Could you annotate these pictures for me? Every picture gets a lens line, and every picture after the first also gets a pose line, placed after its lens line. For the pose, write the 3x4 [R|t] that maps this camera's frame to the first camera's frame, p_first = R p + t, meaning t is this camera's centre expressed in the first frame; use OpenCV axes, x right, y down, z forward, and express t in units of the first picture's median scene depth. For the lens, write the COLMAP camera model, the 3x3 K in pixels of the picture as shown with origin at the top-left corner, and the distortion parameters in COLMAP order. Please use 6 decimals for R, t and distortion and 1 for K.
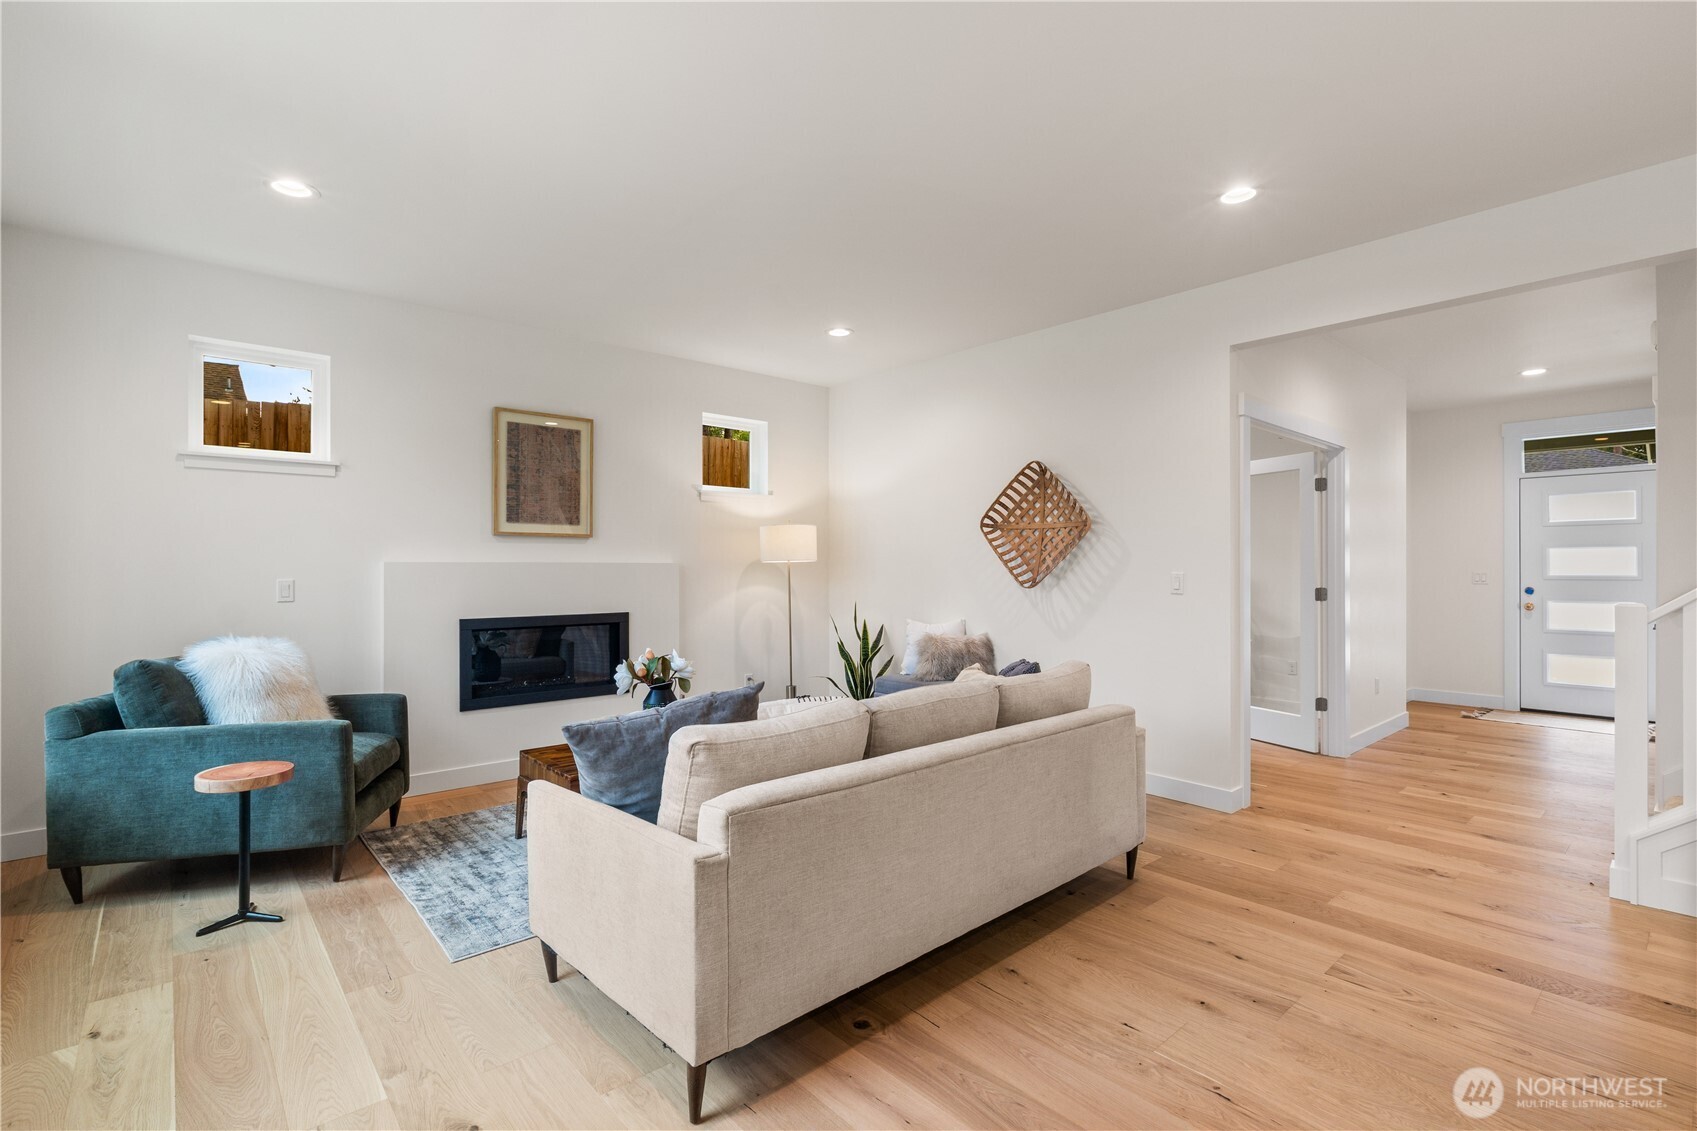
lens RADIAL K [[782.9, 0, 857.0], [0, 782.9, 563.7], [0, 0, 1]] dist [-0.007211, 0.000587]
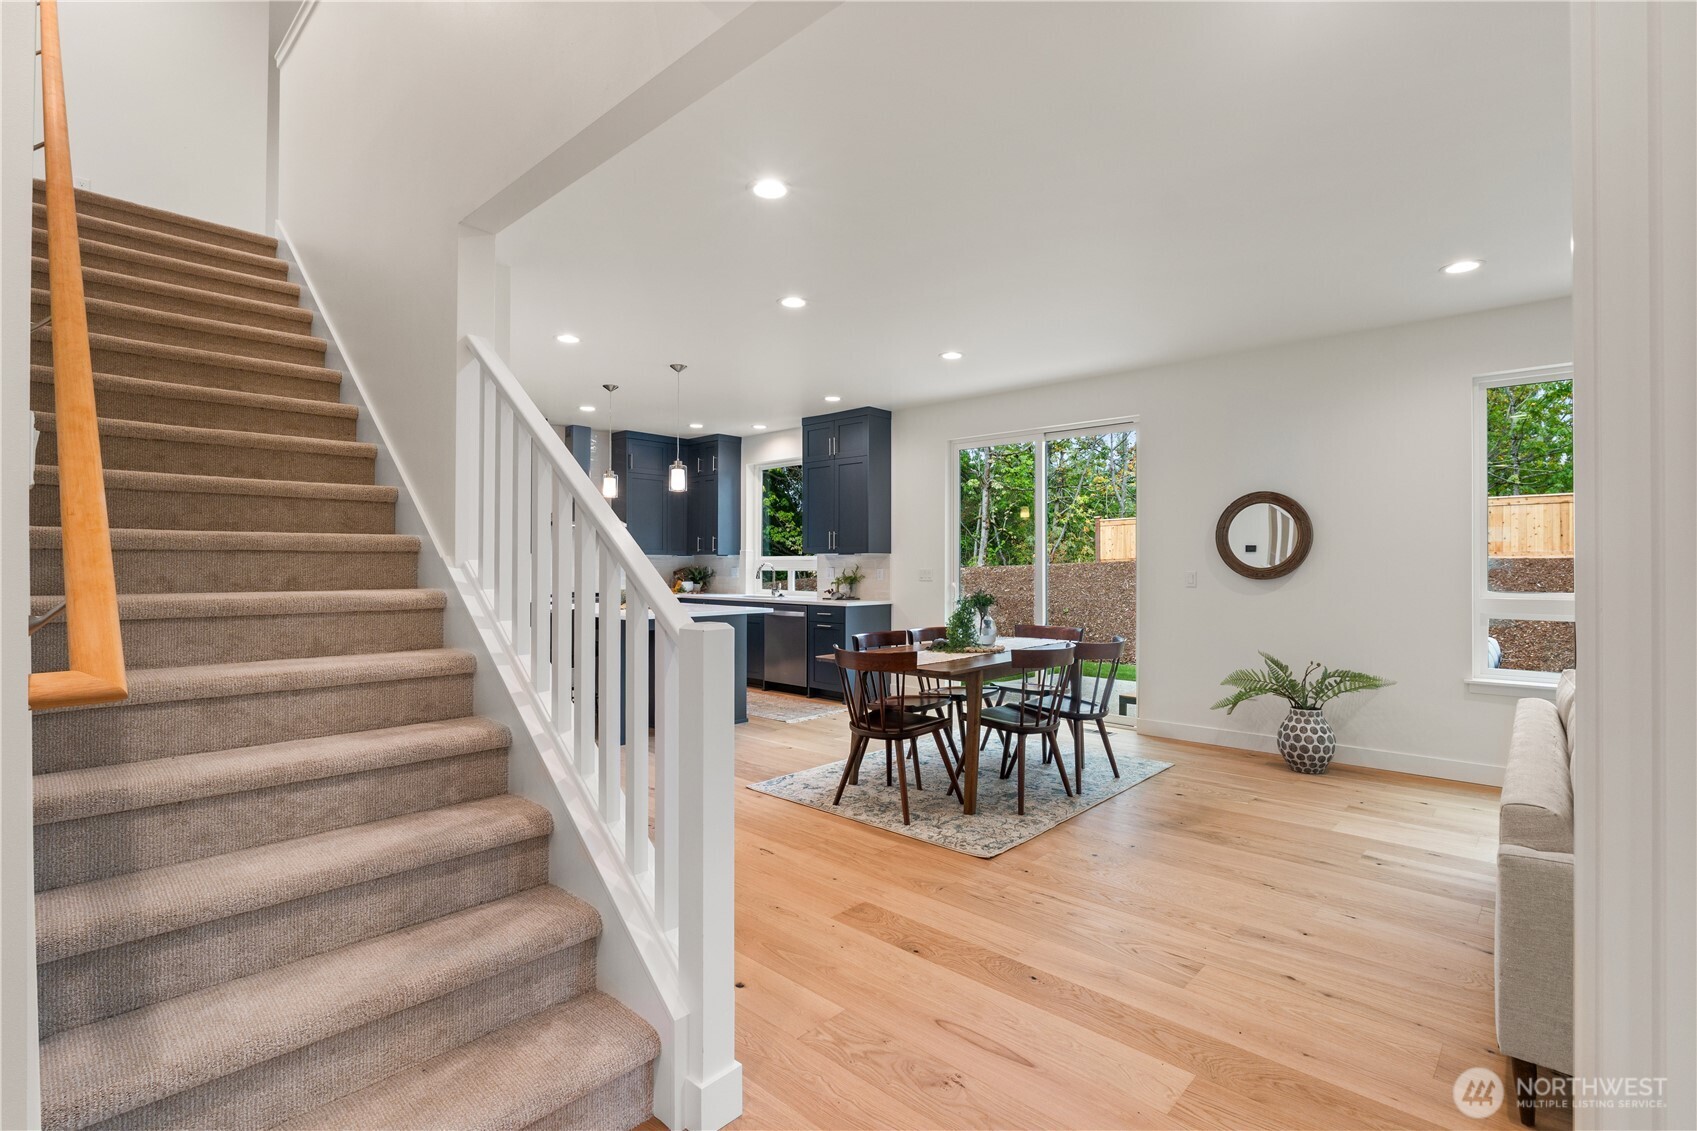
lens RADIAL K [[782.9, 0, 848.3], [0, 782.9, 576.5], [0, 0, 1]] dist [-0.007211, 0.000587]
pose [[-0.995704, -0.000570, -0.092593, 0.578189], [-0.001186, 0.999977, 0.006603, 0.006135], [0.092587, 0.006684, -0.995682, 0.982268]]
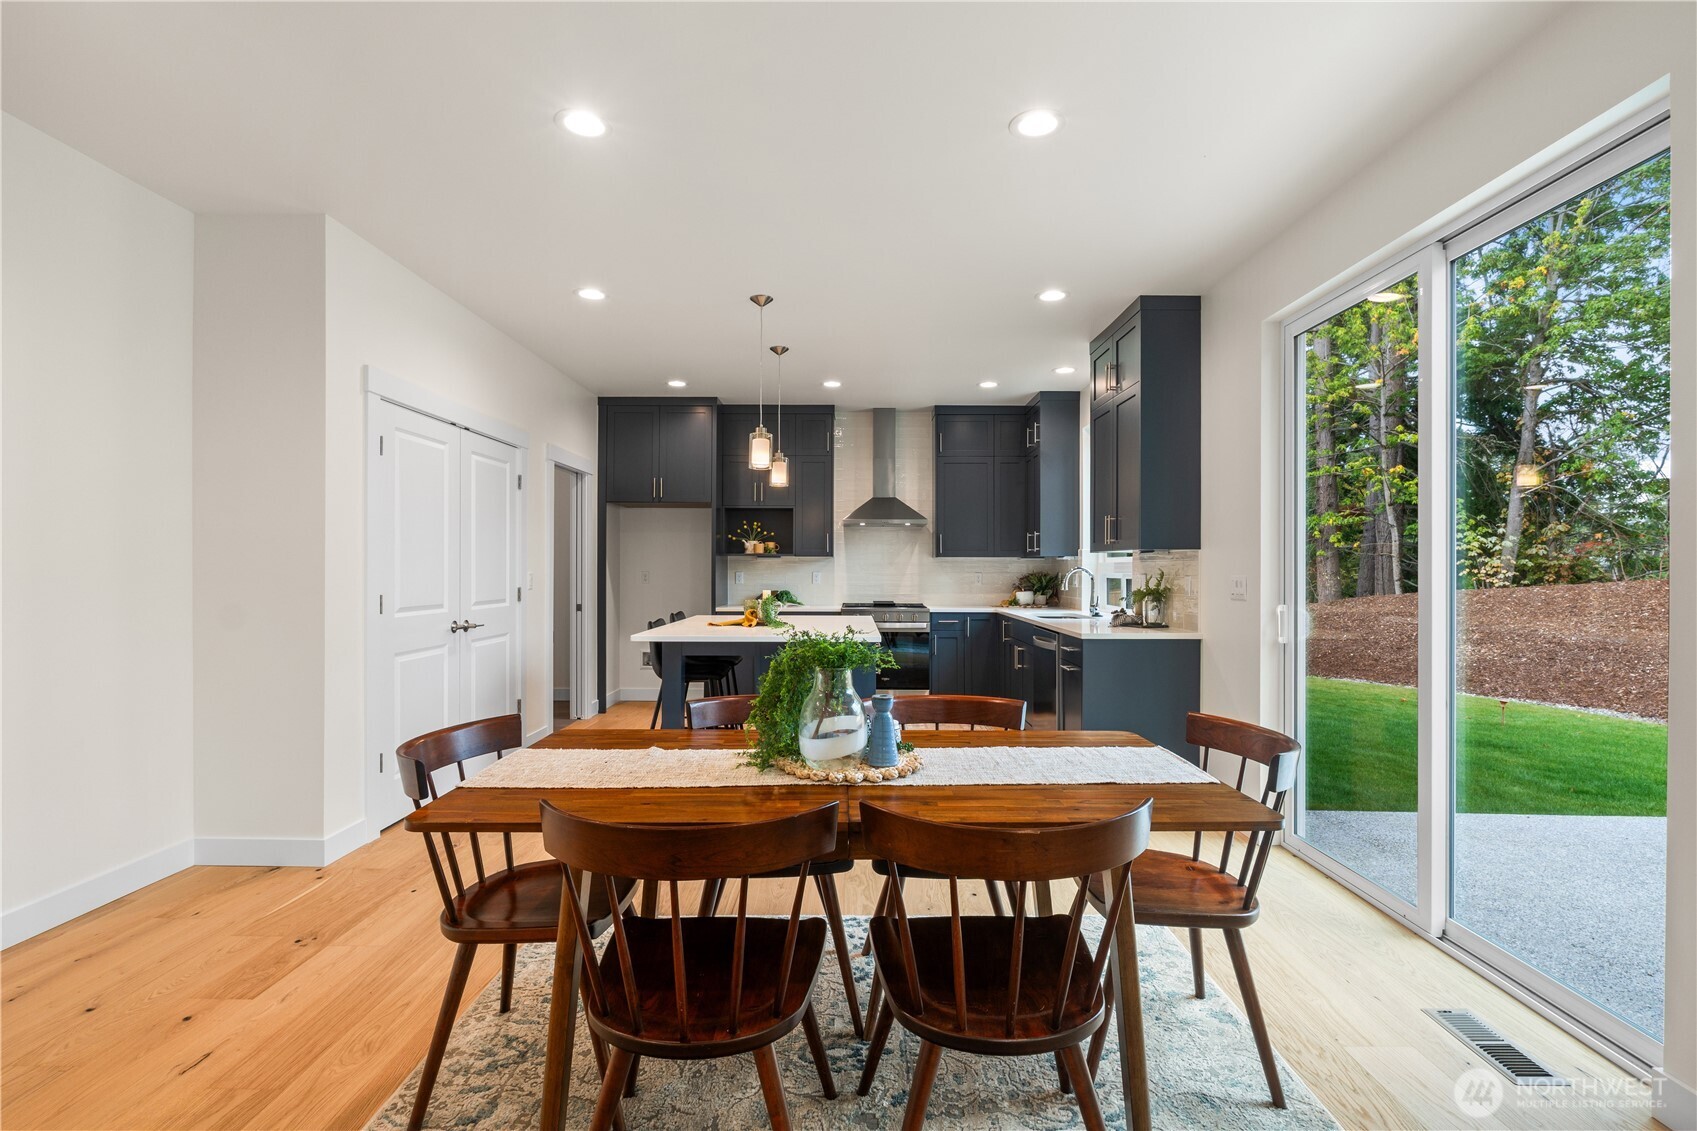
lens RADIAL K [[782.9, 0, 854.3], [0, 782.9, 573.2], [0, 0, 1]] dist [-0.007211, 0.000587]
pose [[-0.747941, -0.005310, 0.663743, 0.057194], [-0.007987, 0.999968, -0.001002, 0.000980], [-0.663717, -0.006051, -0.747960, 0.346709]]
